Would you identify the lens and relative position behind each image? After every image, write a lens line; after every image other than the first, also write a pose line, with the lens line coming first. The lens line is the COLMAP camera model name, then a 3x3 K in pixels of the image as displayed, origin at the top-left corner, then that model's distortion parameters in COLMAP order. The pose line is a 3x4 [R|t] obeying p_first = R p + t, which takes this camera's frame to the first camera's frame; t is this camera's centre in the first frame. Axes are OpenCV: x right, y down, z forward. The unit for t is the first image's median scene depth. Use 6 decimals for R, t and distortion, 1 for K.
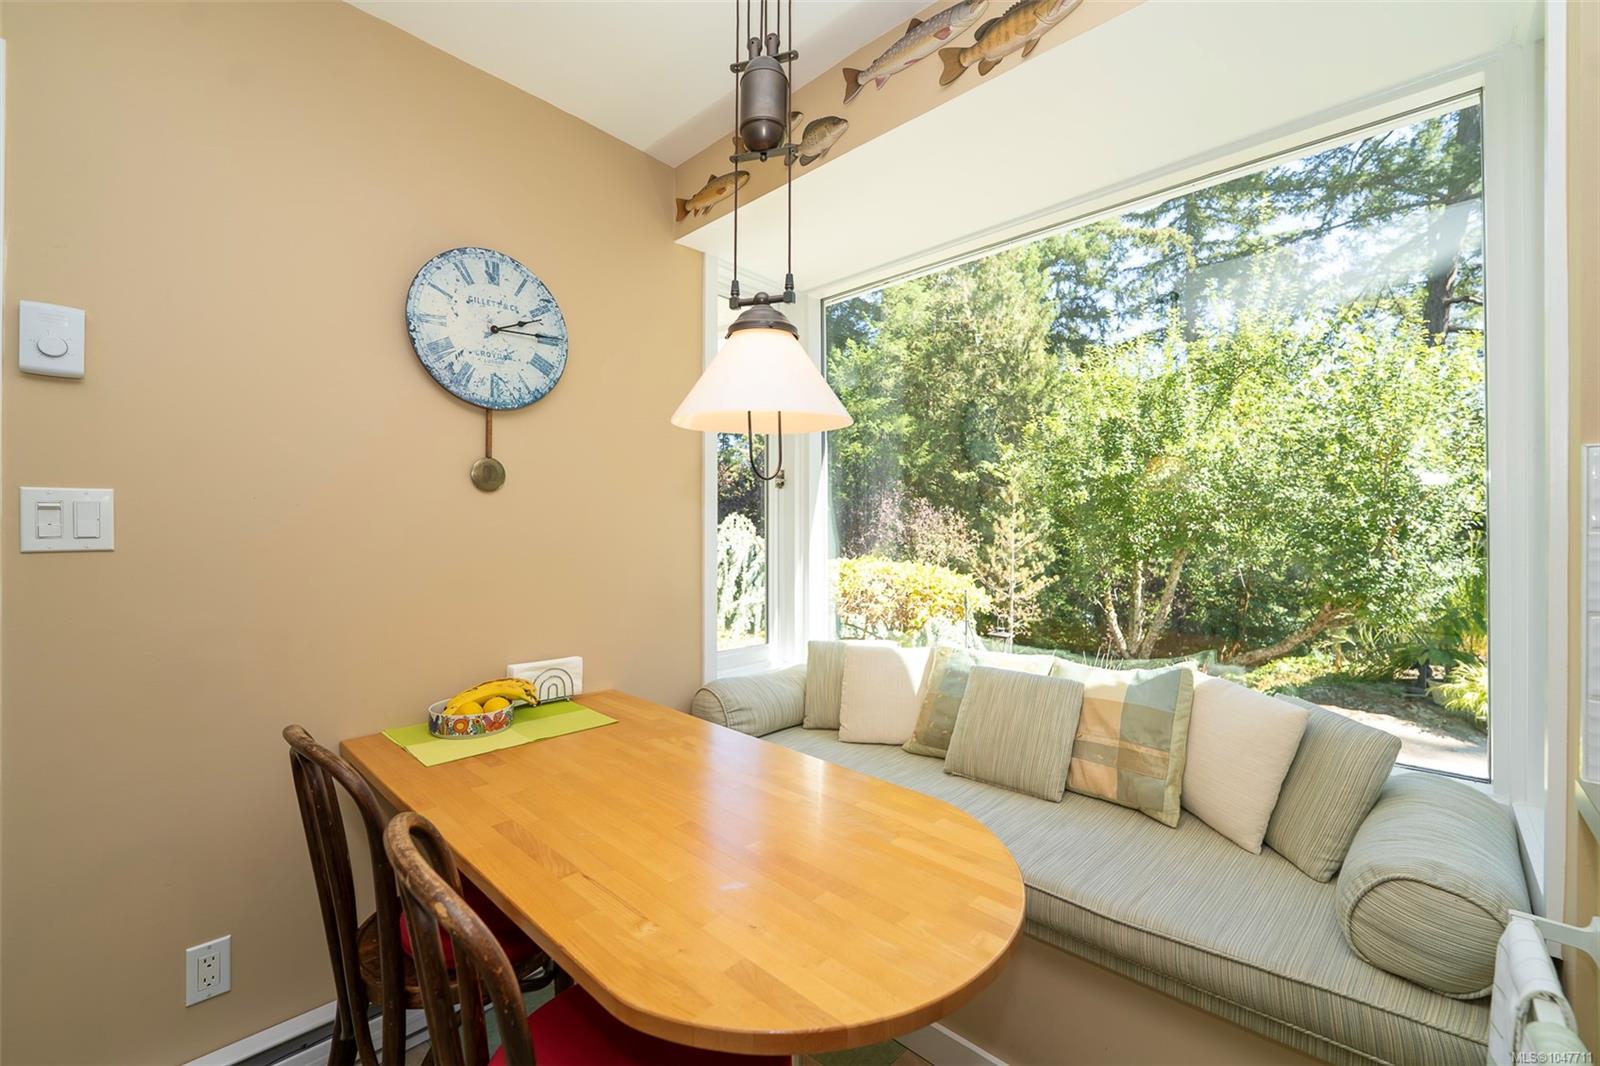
lens RADIAL K [[660.1, 0, 798.4], [0, 660.1, 528.3], [0, 0, 1]] dist [-0.007610, -0.000314]
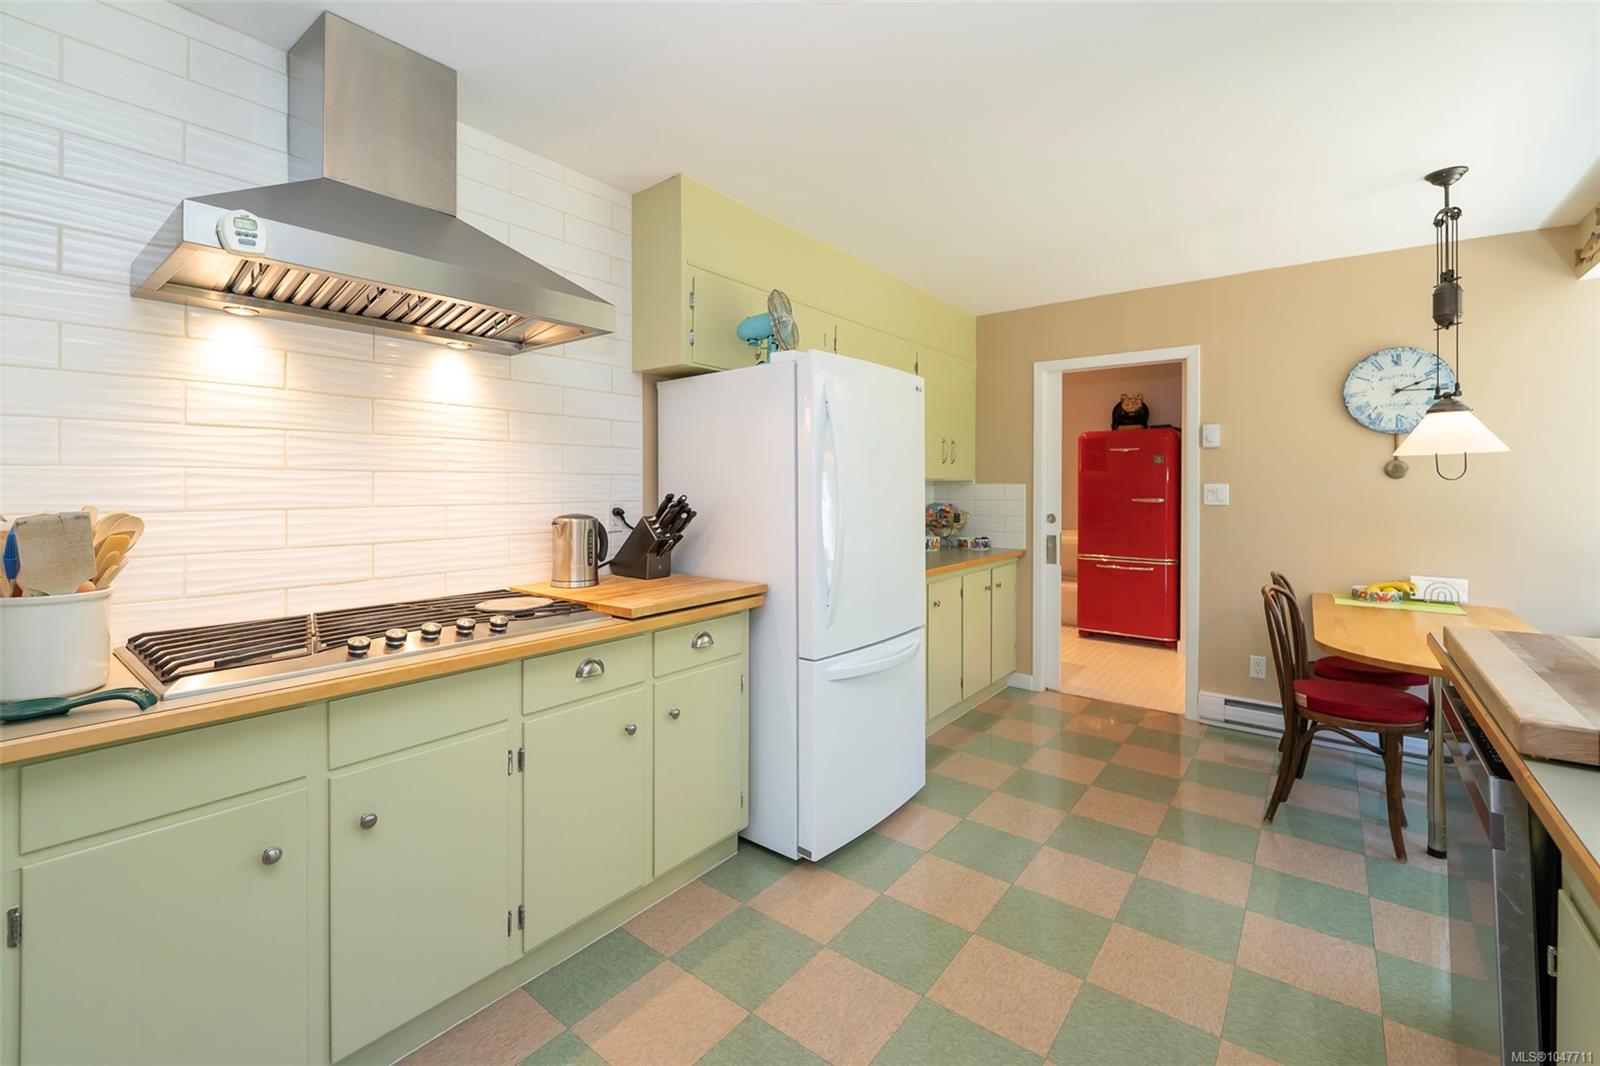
lens RADIAL K [[673.3, 0, 793.4], [0, 673.3, 481.8], [0, 0, 1]] dist [-0.009485, -0.000358]
pose [[0.102199, -0.012272, -0.994688, 1.252469], [-0.004653, 0.999907, -0.012815, -0.016829], [0.994753, 0.005938, 0.102133, -0.890889]]
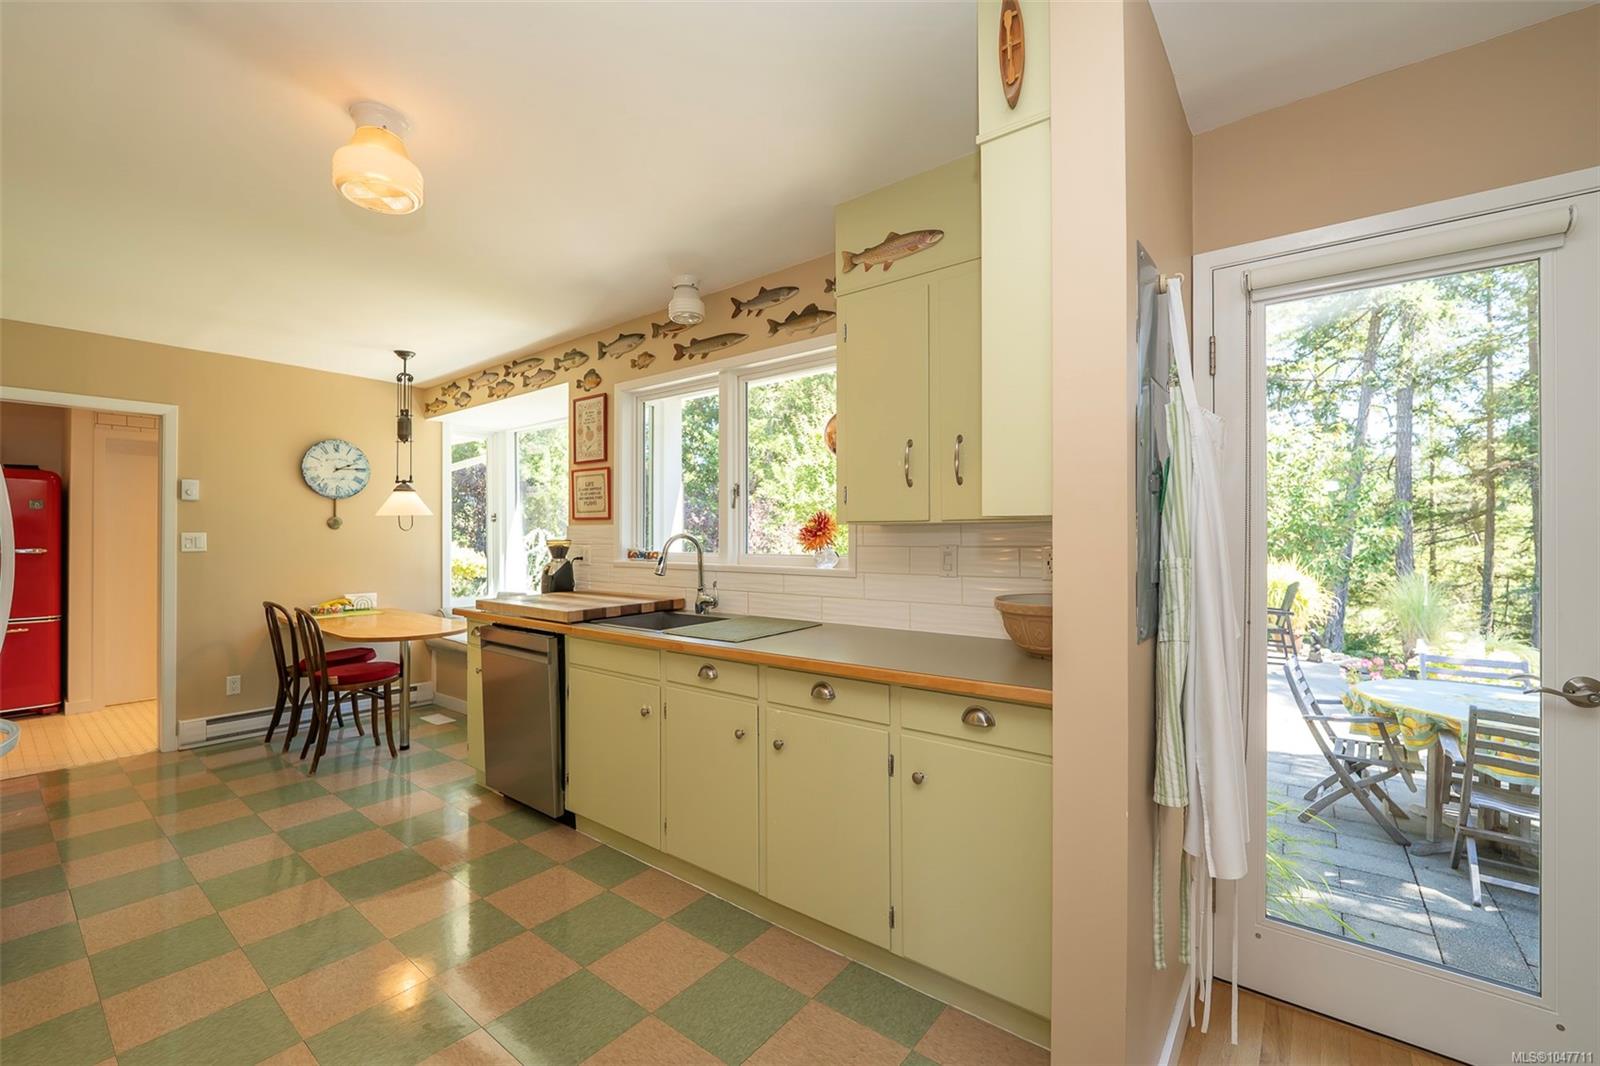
lens RADIAL K [[660.1, 0, 798.4], [0, 660.1, 528.3], [0, 0, 1]] dist [-0.007610, -0.000314]
pose [[0.994550, -0.006211, 0.104076, 1.168705], [0.007403, 0.999911, -0.011073, -0.017675], [-0.103998, 0.011783, 0.994508, -1.926282]]
